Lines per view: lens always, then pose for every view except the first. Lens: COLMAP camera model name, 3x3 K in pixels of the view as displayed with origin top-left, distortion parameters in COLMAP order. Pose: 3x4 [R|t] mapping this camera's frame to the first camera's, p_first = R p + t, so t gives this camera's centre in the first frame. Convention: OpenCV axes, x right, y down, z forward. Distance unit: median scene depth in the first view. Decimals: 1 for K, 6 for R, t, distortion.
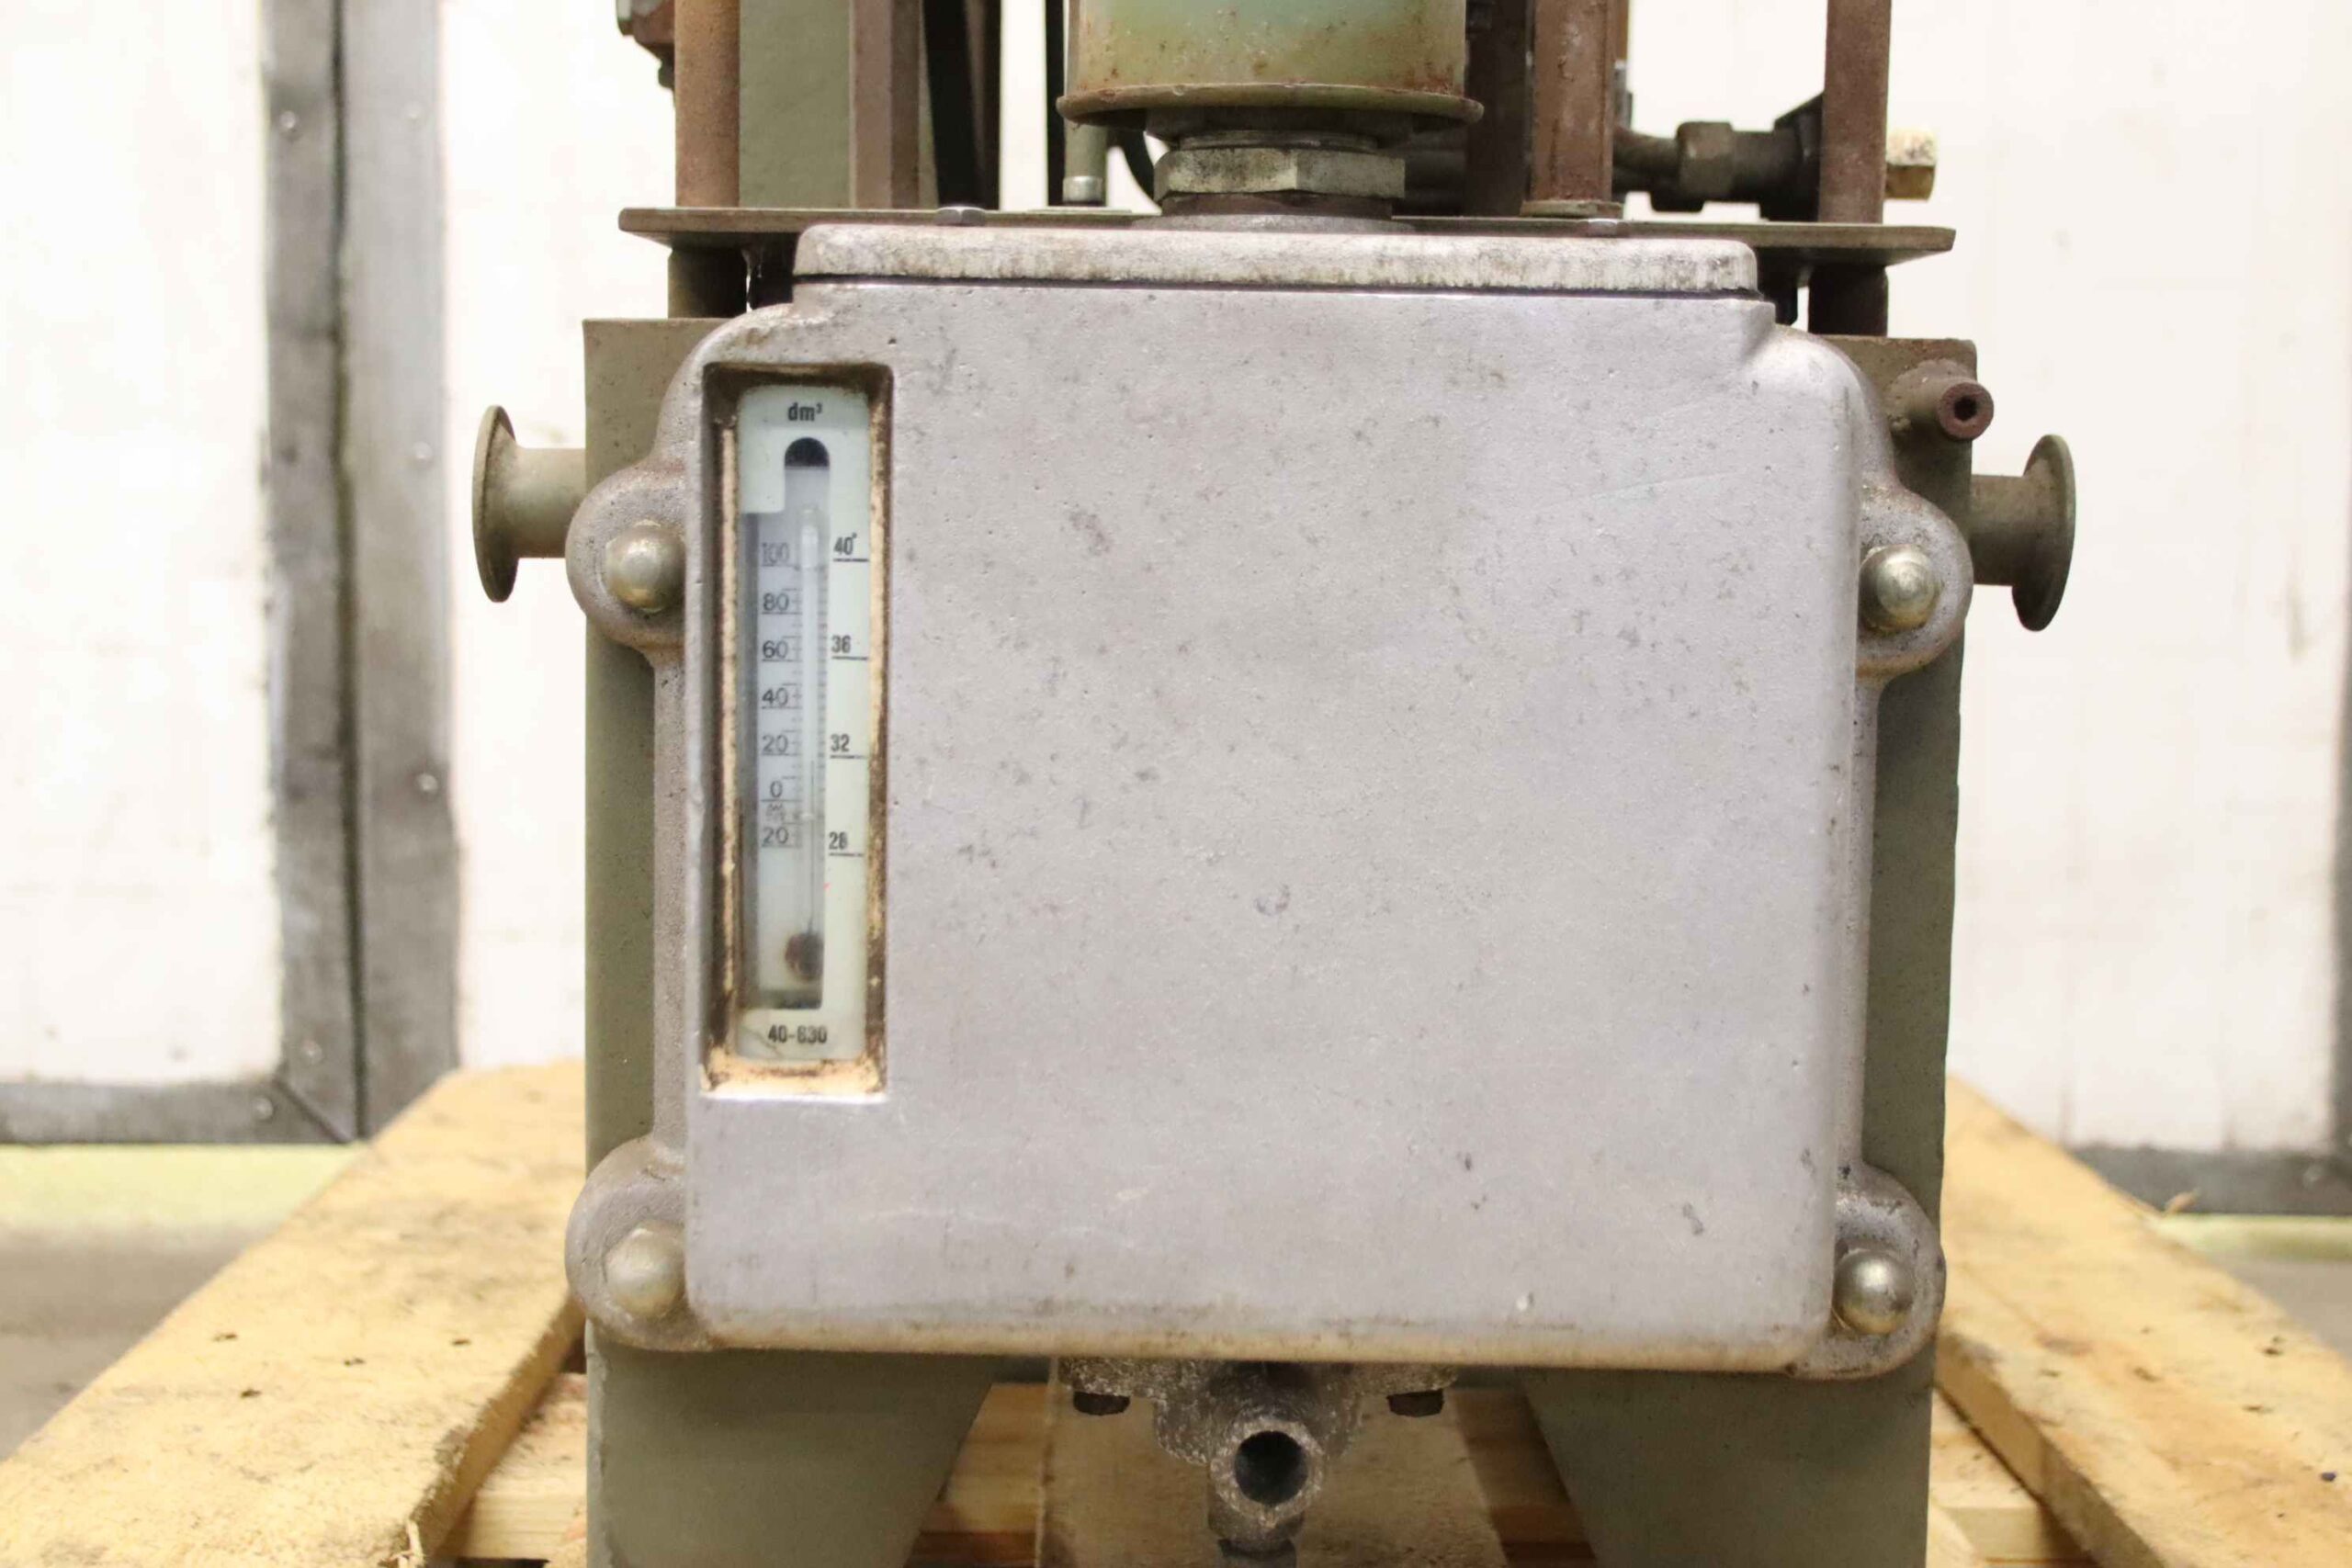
lens RADIAL K [[3041.4, 0, 1176.0], [0, 3041.4, 784.0], [0, 0, 1]] dist [0.021840, 0.048971]
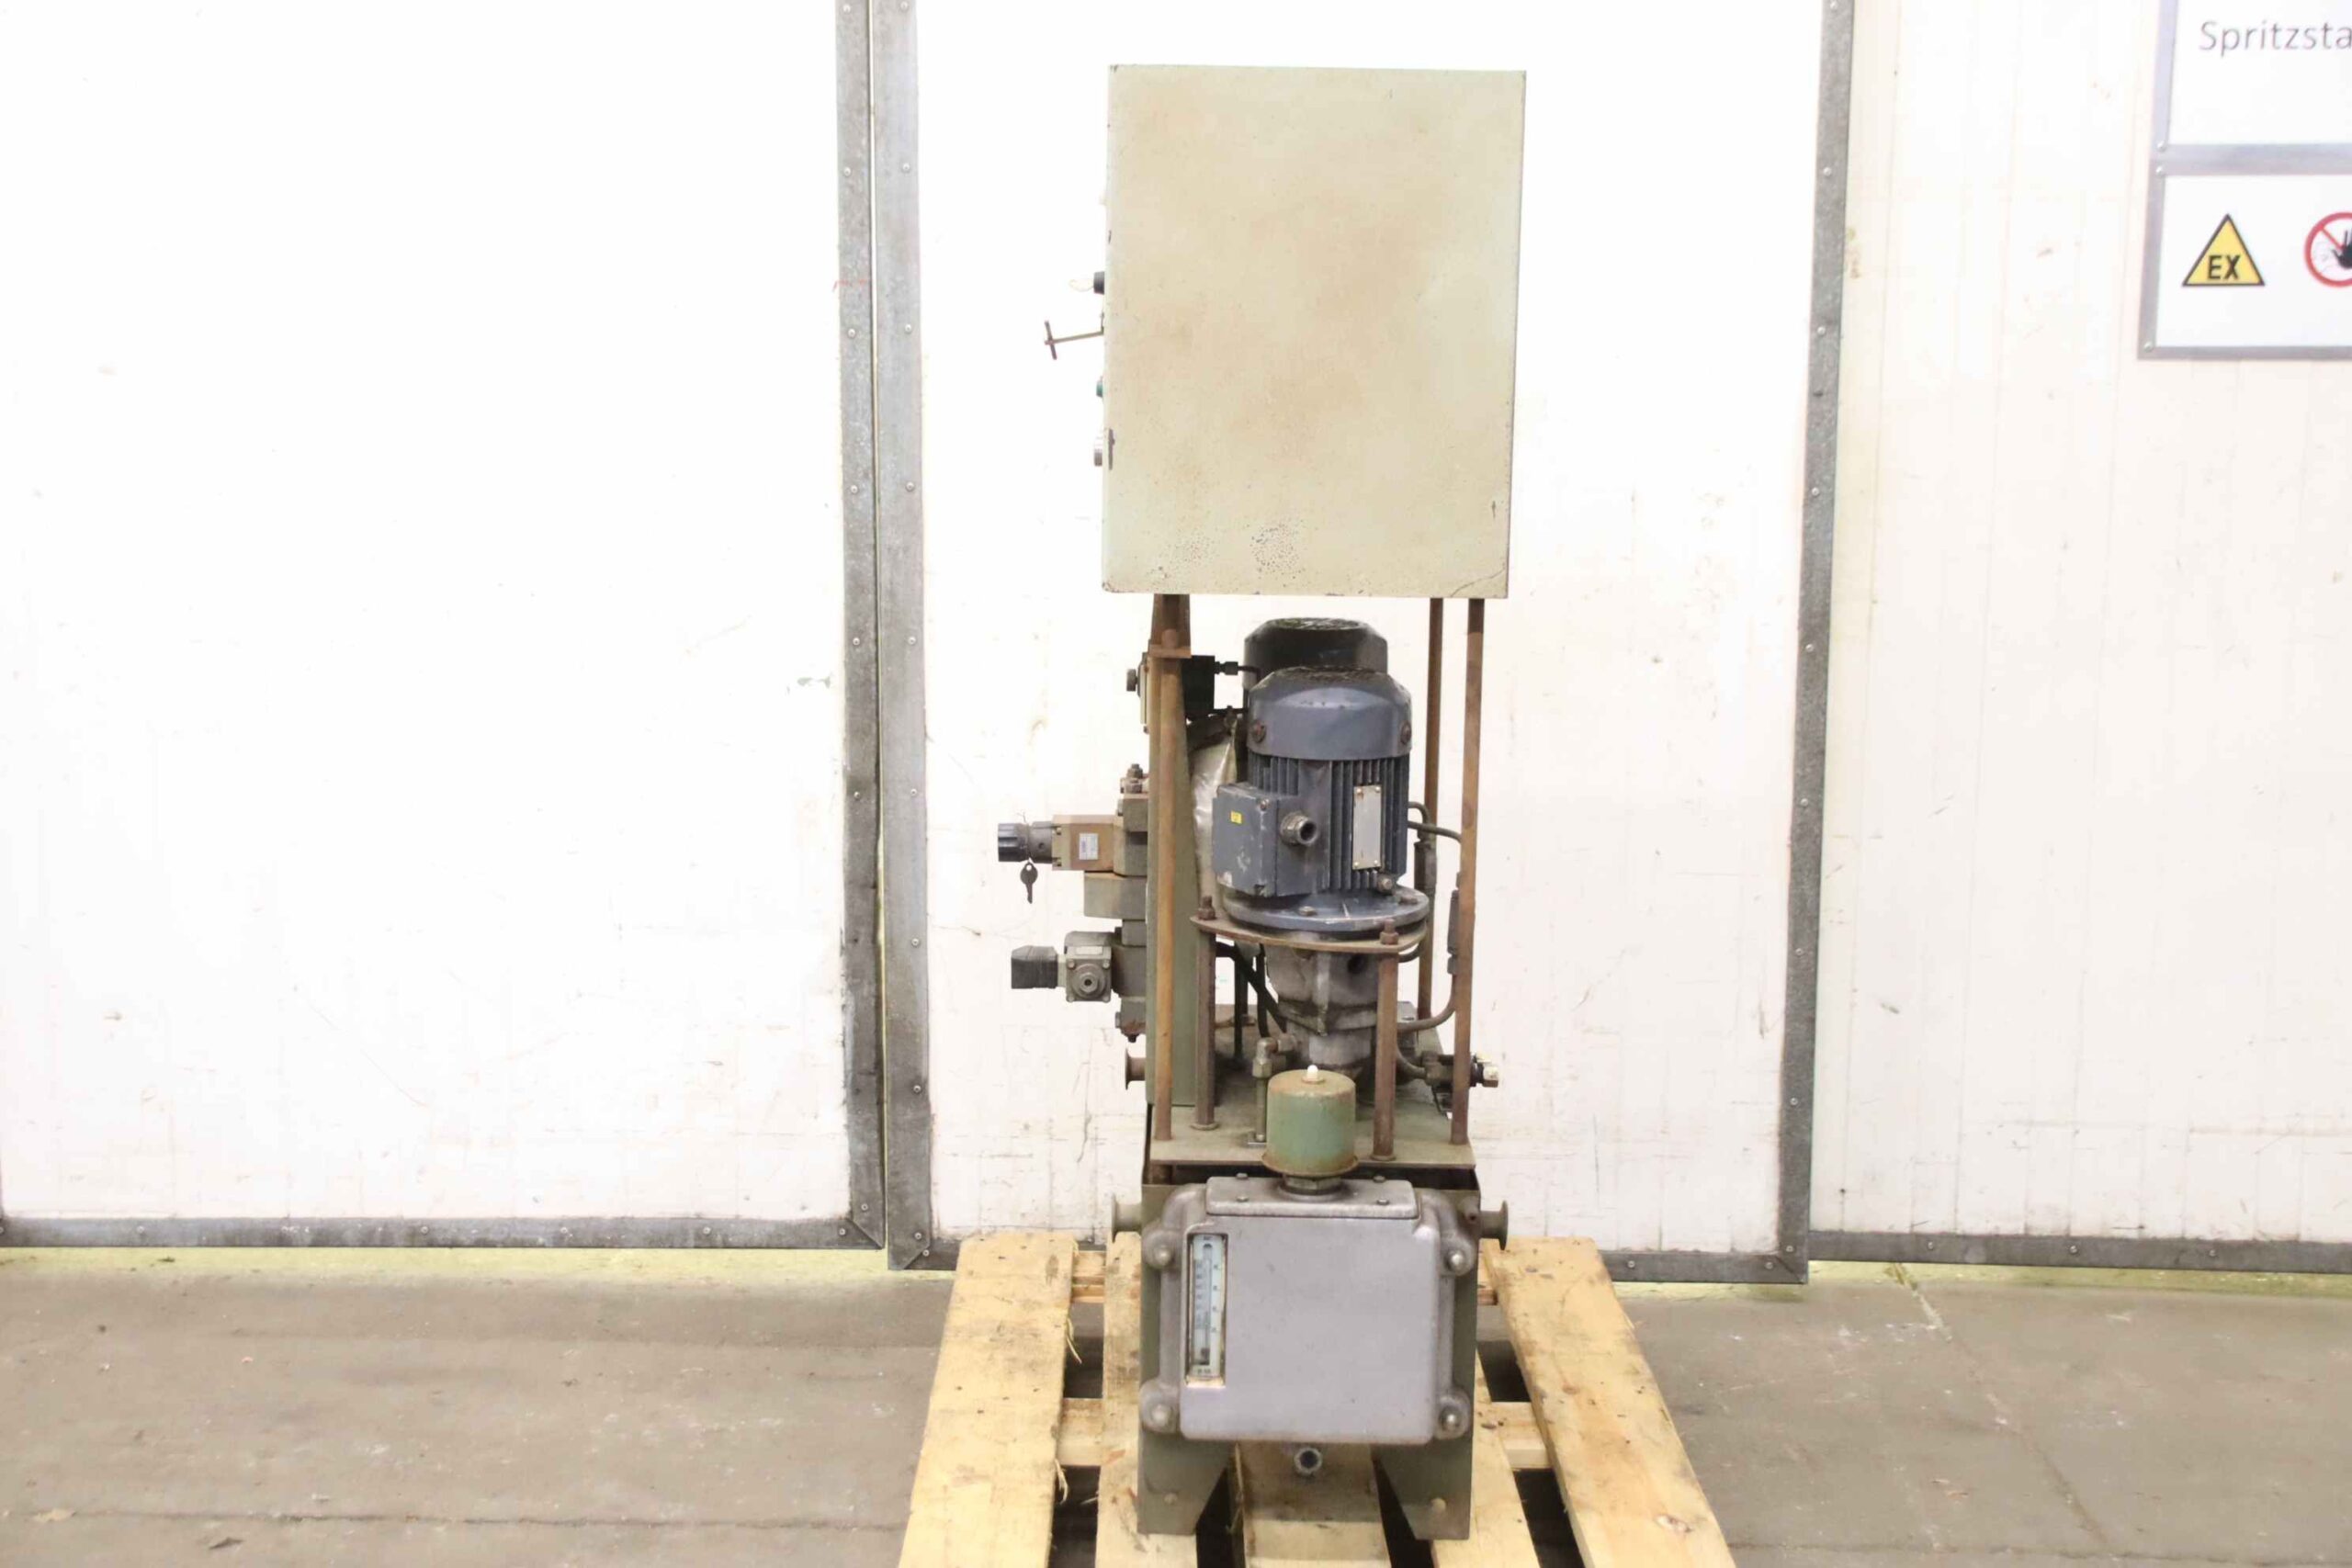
lens RADIAL K [[3264.9, 0, 1176.0], [0, 3264.9, 784.0], [0, 0, 1]] dist [0.139716, -0.013030]
pose [[0.999998, 0.000935, 0.001954, -0.063533], [-0.001118, 0.995428, 0.095511, -0.447426], [-0.001856, -0.095513, 0.995426, -1.344231]]
